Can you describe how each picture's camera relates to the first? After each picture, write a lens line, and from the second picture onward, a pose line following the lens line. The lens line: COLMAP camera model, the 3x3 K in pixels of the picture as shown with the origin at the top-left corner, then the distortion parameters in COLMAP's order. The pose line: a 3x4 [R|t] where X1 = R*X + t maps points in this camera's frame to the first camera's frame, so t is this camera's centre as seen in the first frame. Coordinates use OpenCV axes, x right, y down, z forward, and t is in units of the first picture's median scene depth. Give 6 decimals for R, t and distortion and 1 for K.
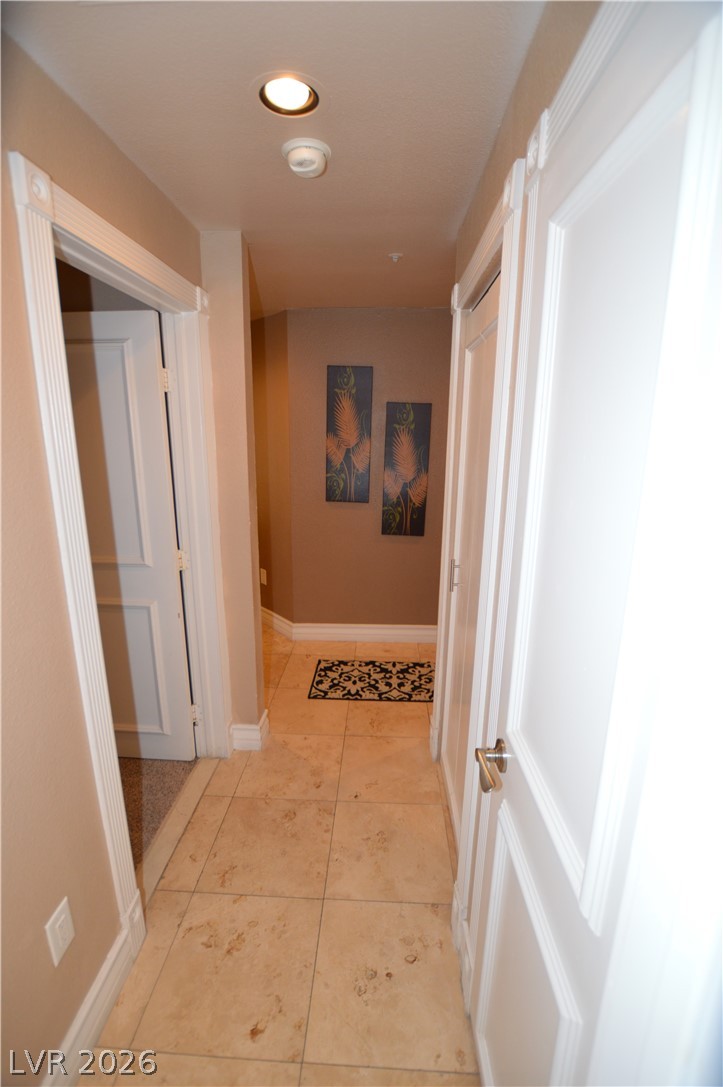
lens RADIAL K [[486.3, 0, 361.6], [0, 486.3, 549.2], [0, 0, 1]] dist [-0.027696, 0.001636]
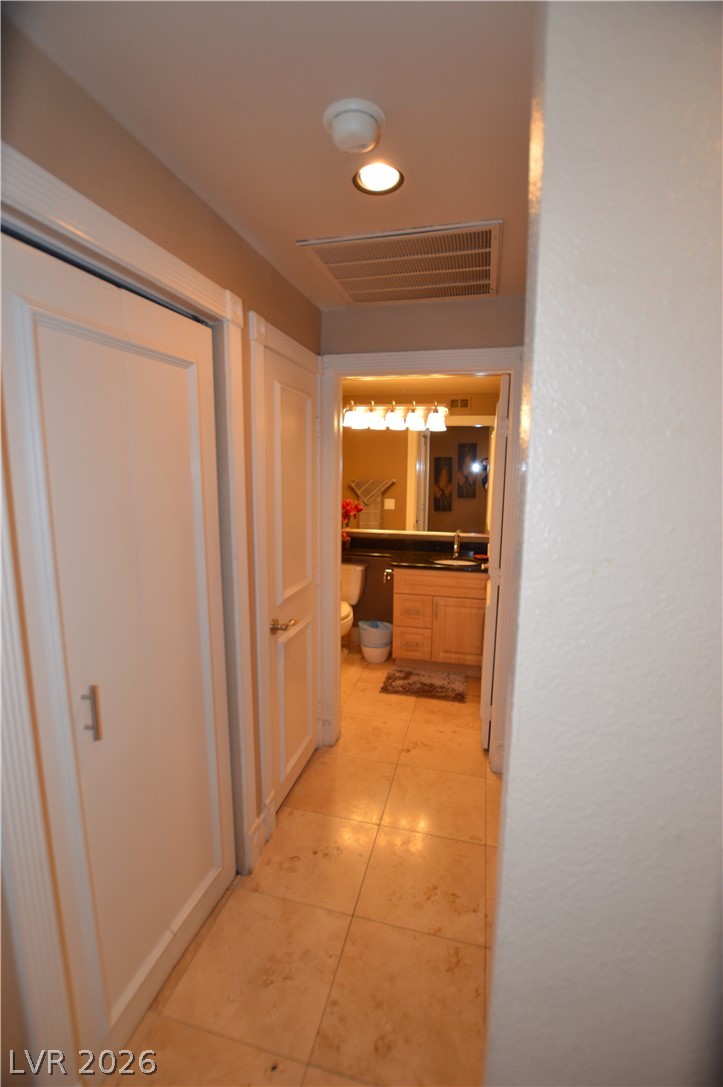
lens RADIAL K [[486.3, 0, 362.1], [0, 486.3, 541.3], [0, 0, 1]] dist [-0.027696, 0.001636]
pose [[-0.980833, -0.042699, 0.190112, -0.243563], [0.034525, 0.922171, 0.385239, -0.380262], [-0.191765, 0.384419, -0.903022, 1.512499]]
